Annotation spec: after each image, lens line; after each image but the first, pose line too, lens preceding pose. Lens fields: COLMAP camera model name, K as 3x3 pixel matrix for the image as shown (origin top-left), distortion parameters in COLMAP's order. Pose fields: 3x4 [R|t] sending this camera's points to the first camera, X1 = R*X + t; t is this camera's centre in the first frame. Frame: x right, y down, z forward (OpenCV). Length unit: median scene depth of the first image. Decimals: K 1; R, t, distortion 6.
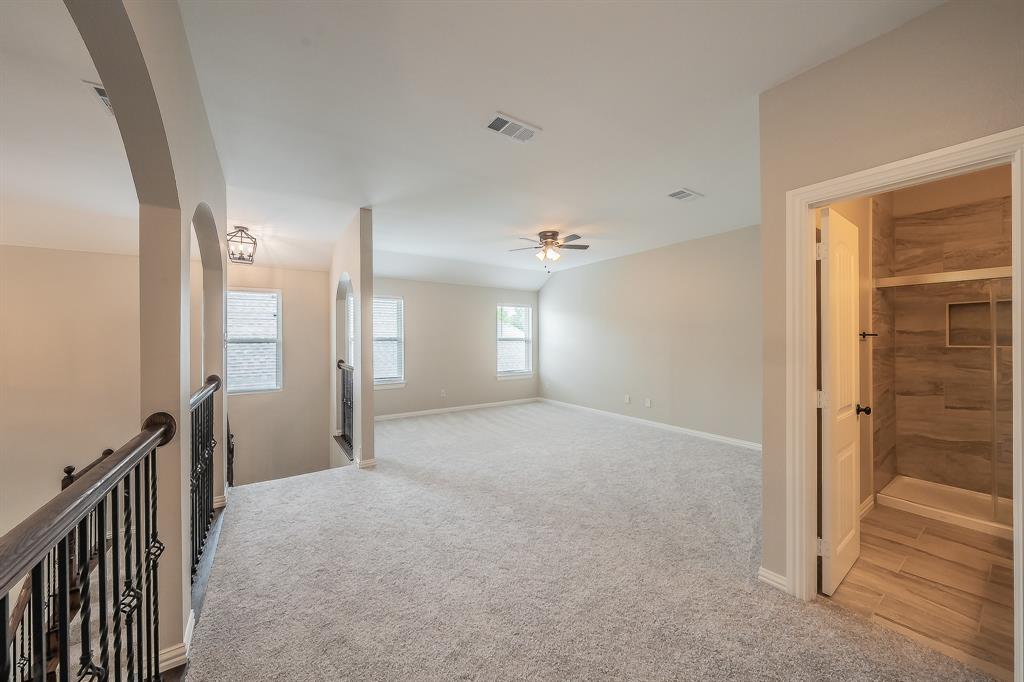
lens RADIAL K [[363.4, 0, 508.4], [0, 363.4, 336.9], [0, 0, 1]] dist [-0.004961, 0.000011]
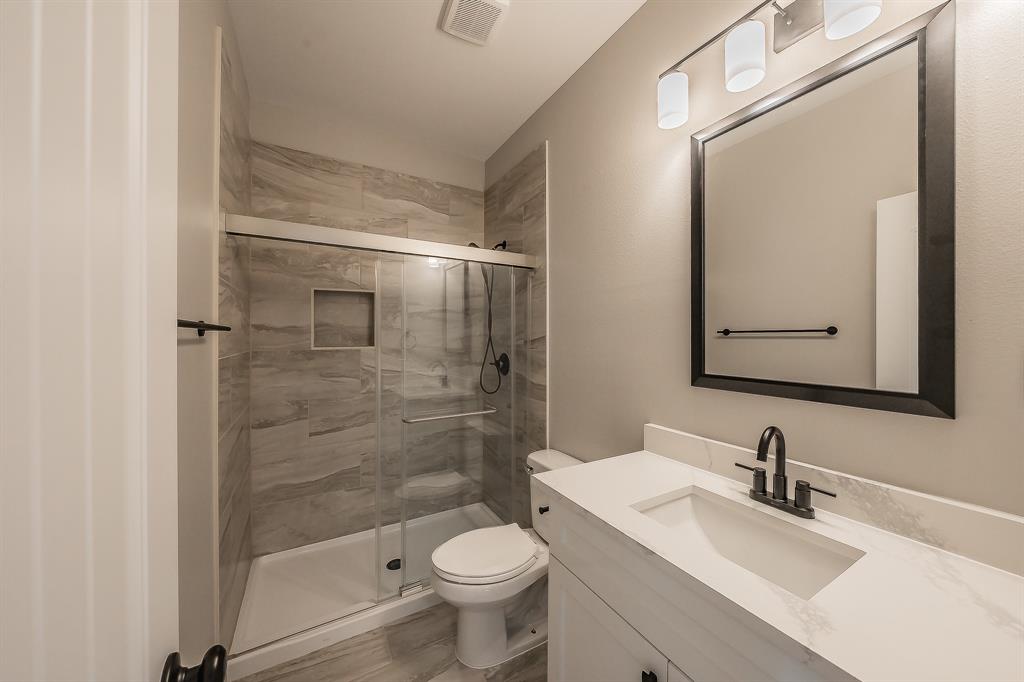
lens RADIAL K [[363.4, 0, 508.4], [0, 363.4, 336.9], [0, 0, 1]] dist [-0.004961, 0.000011]
pose [[0.094634, 0.003542, 0.995506, 0.530864], [-0.005184, 0.999982, -0.003065, 0.003242], [-0.995499, -0.004871, 0.094650, 0.536434]]
